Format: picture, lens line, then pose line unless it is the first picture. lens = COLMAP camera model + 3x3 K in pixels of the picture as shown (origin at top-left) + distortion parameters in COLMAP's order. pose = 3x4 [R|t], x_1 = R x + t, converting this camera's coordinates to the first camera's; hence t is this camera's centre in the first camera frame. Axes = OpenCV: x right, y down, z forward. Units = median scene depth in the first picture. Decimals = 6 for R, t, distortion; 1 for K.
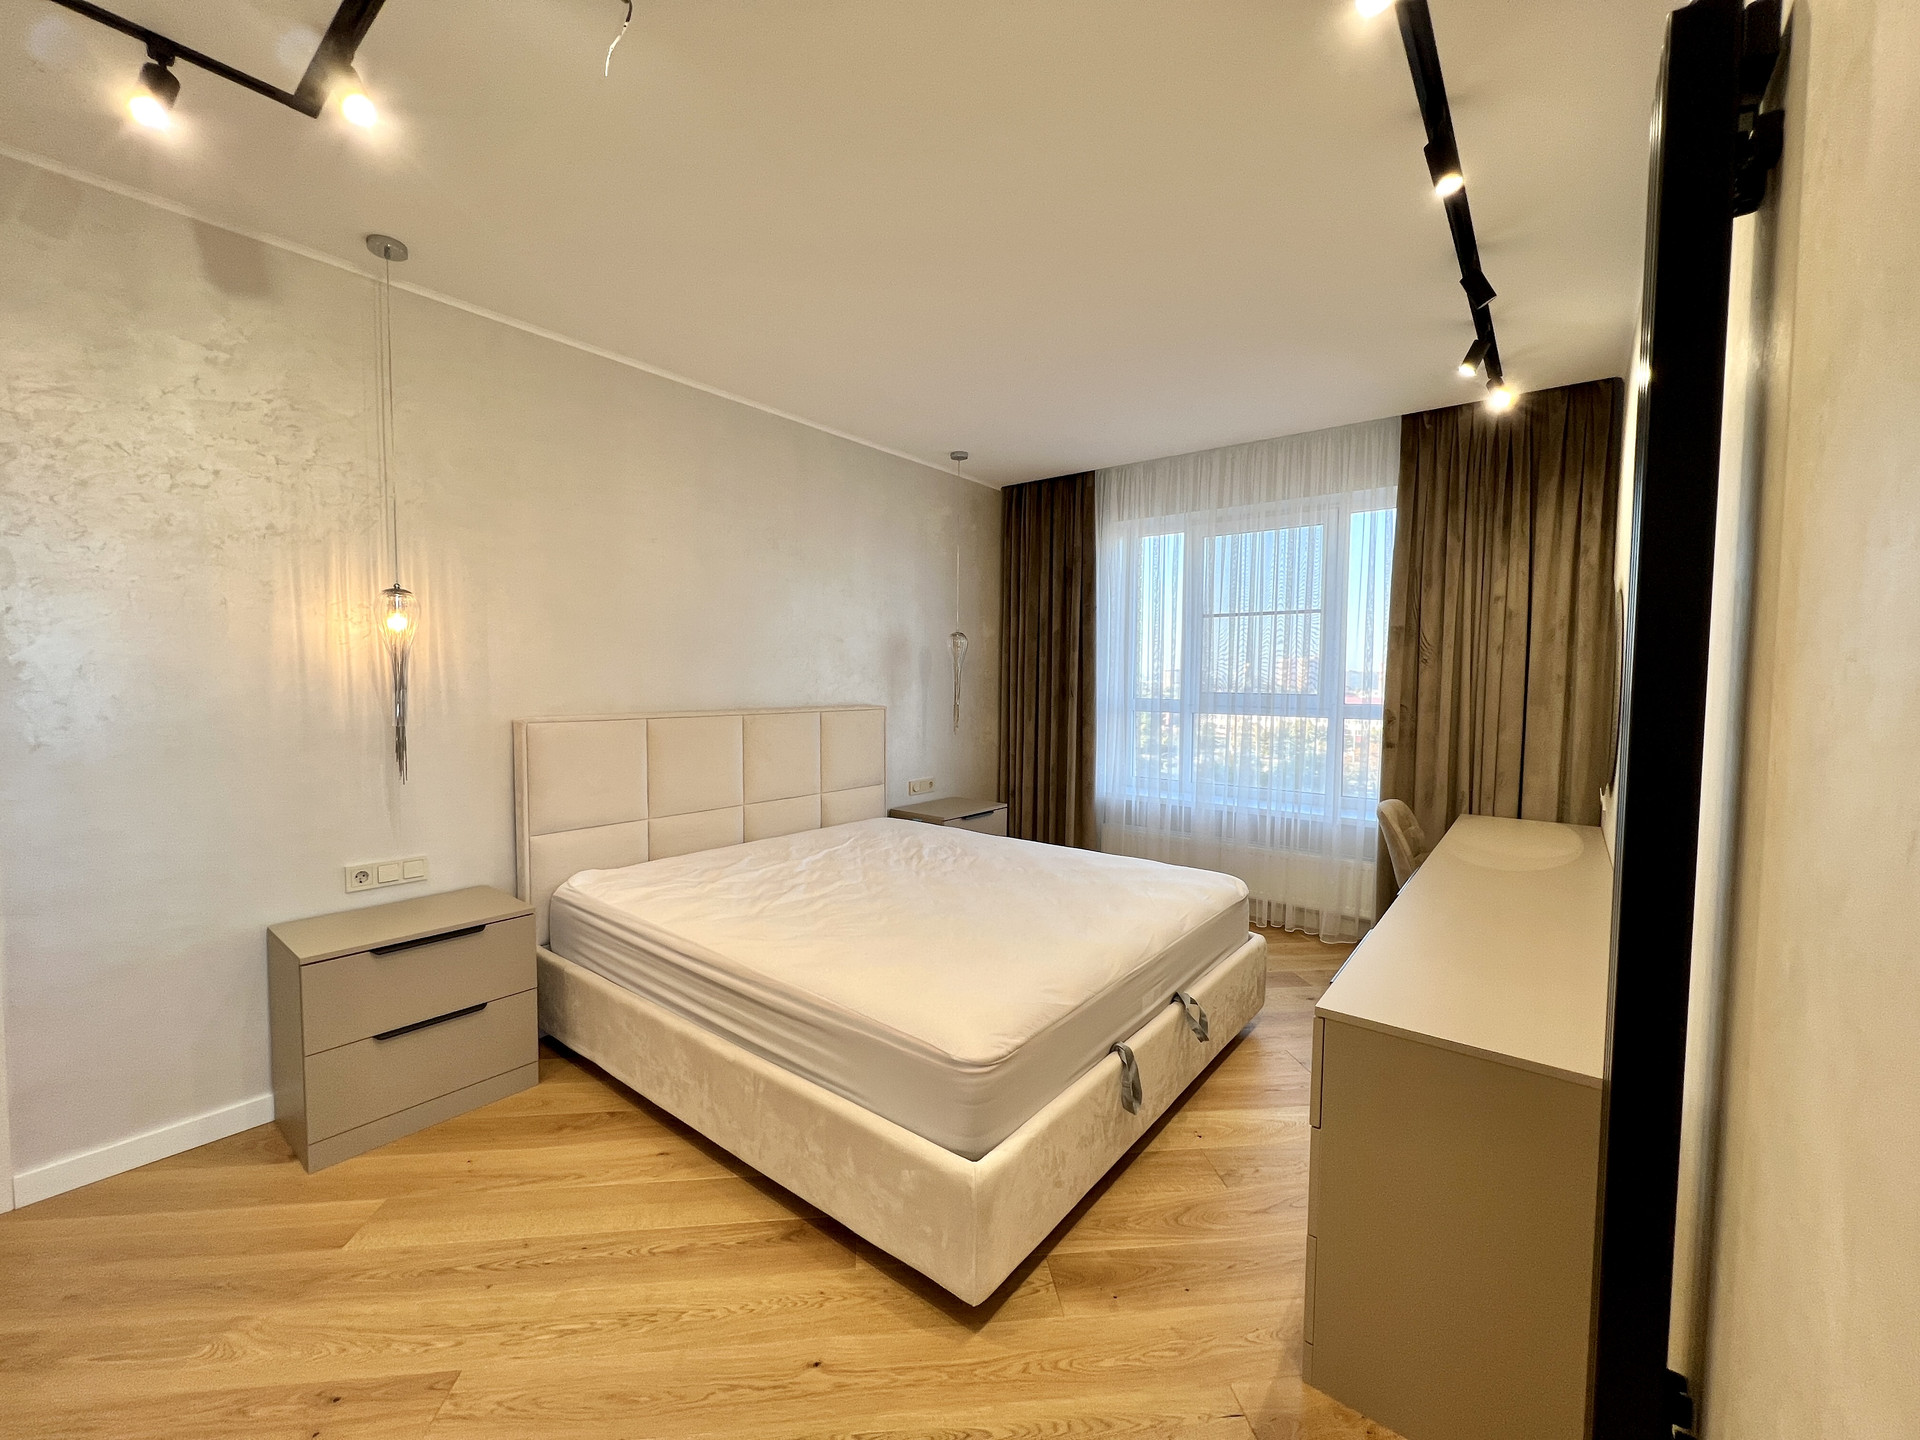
lens RADIAL K [[764.6, 0, 954.4], [0, 764.6, 722.6], [0, 0, 1]] dist [0.001191, -0.000329]
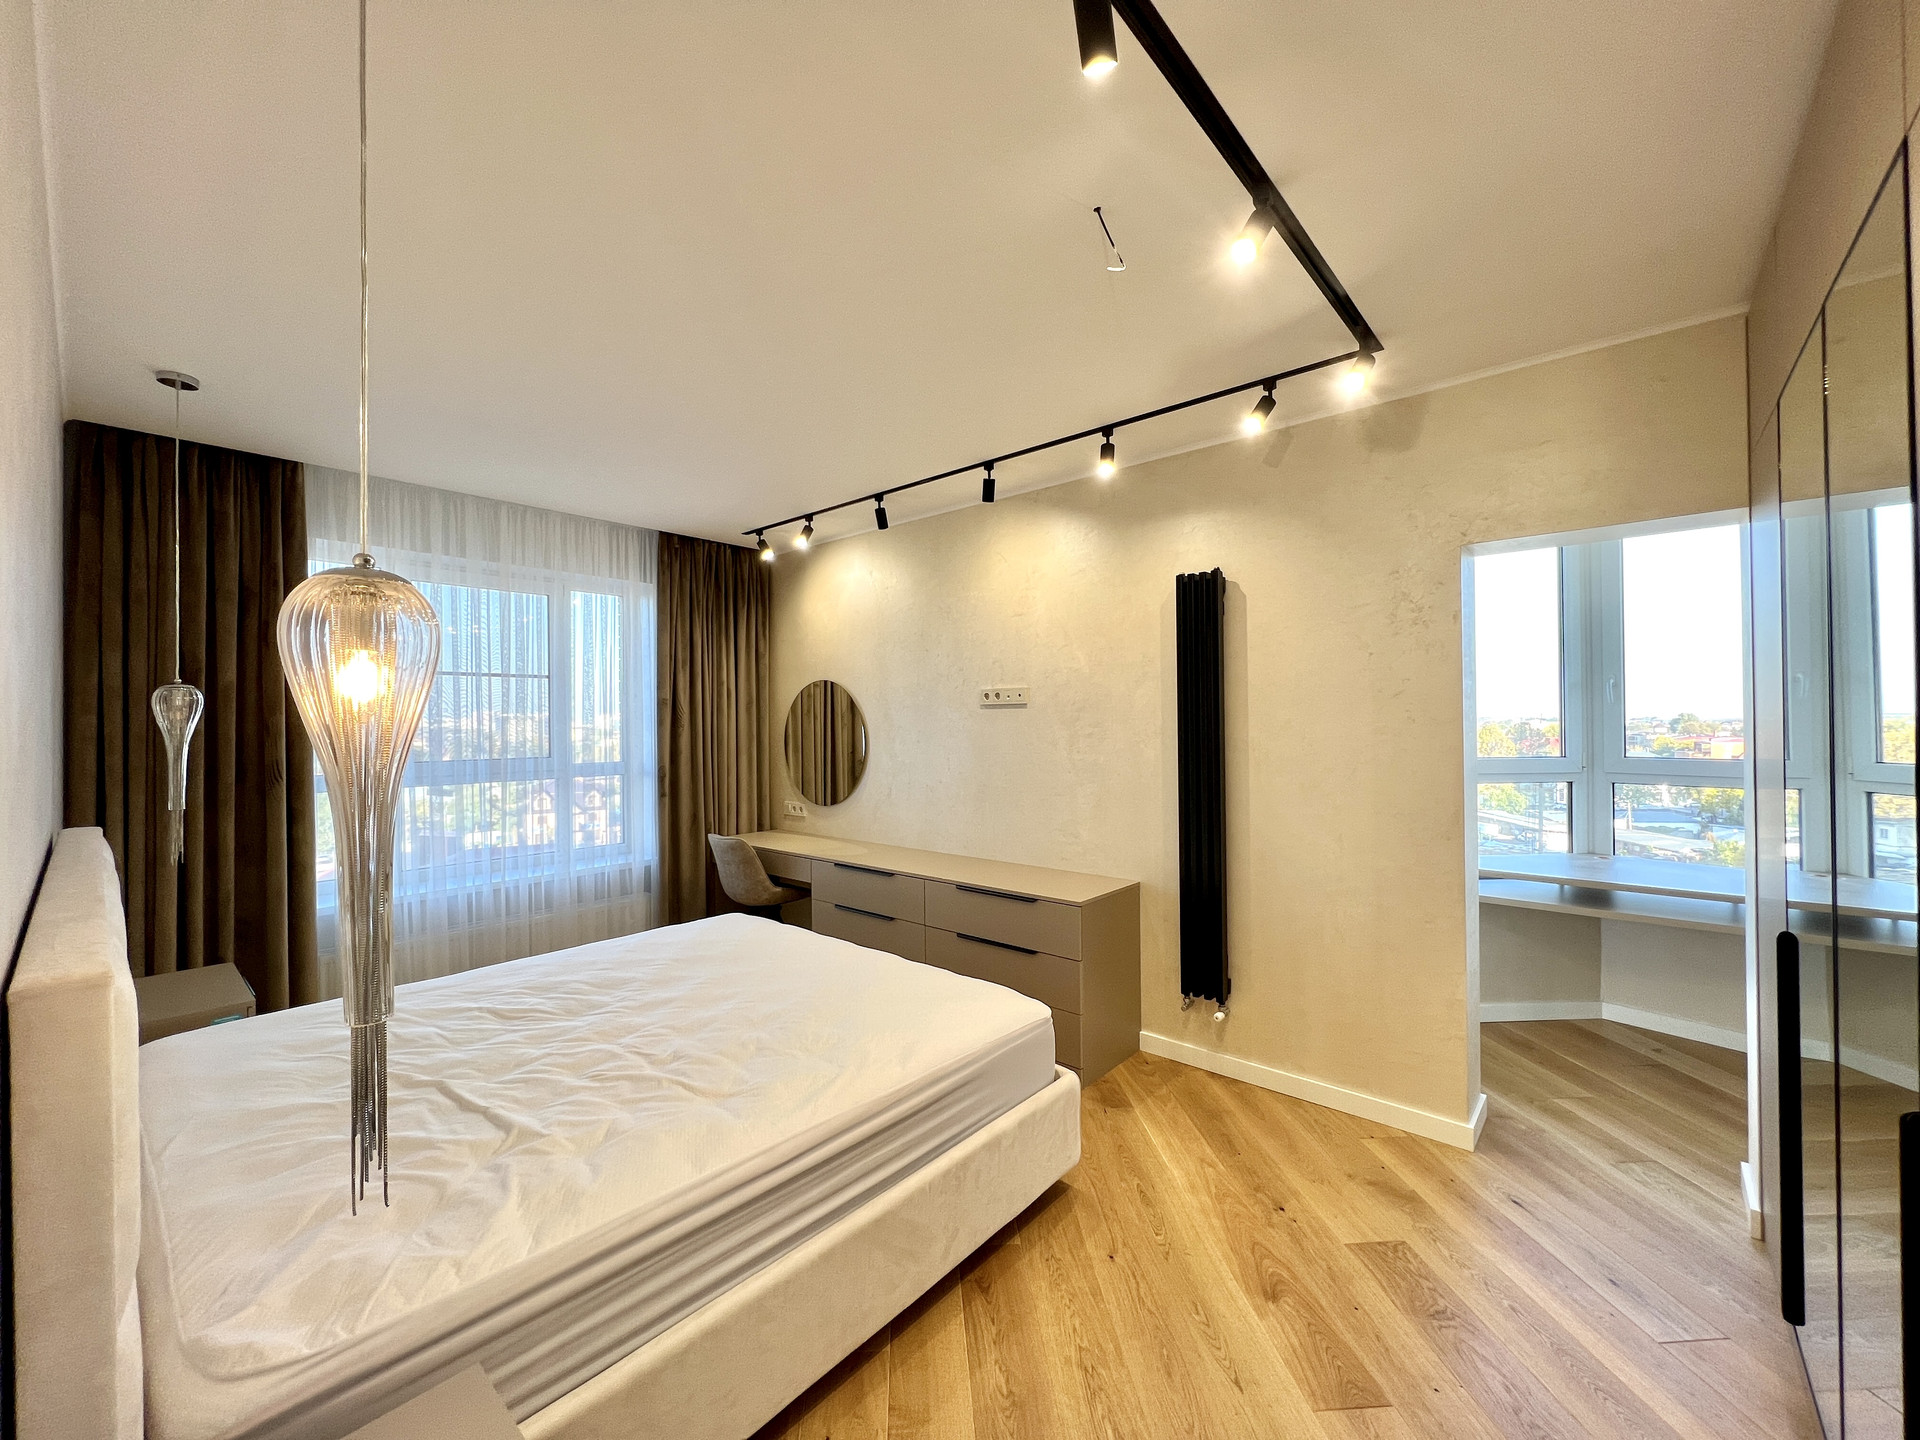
lens RADIAL K [[764.6, 0, 951.8], [0, 764.6, 717.7], [0, 0, 1]] dist [0.001191, -0.000329]
pose [[0.051725, -0.004724, 0.998650, -0.694192], [0.067576, 0.997713, 0.001220, -0.069043], [-0.996372, 0.067422, 0.051926, 0.507329]]
